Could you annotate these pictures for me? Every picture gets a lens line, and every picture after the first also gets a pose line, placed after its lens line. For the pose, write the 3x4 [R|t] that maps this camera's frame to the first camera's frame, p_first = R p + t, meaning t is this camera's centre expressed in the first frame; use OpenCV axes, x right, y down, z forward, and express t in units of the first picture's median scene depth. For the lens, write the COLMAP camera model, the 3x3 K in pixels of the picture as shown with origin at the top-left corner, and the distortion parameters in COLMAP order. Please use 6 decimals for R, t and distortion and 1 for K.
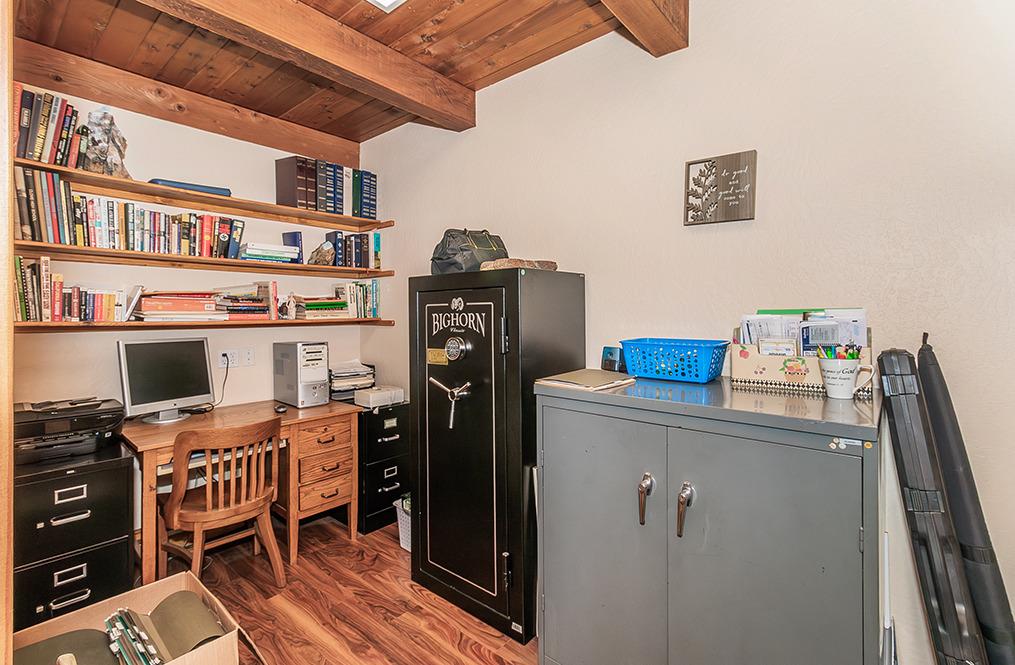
lens RADIAL K [[458.9, 0, 507.0], [0, 458.9, 324.7], [0, 0, 1]] dist [-0.000024, 0.000403]
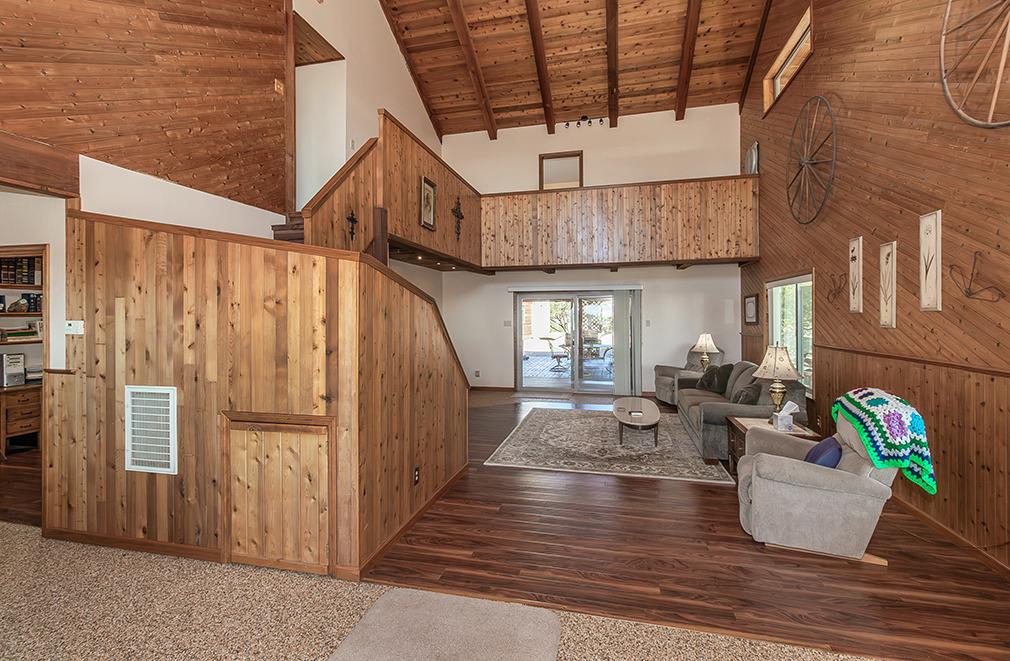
lens RADIAL K [[456.7, 0, 508.4], [0, 456.7, 314.1], [0, 0, 1]] dist [-0.000024, 0.000403]
pose [[0.892196, -0.001575, 0.451645, 0.523872], [0.008619, 0.999871, -0.013539, -0.077612], [-0.451566, 0.015972, 0.892095, -1.529147]]
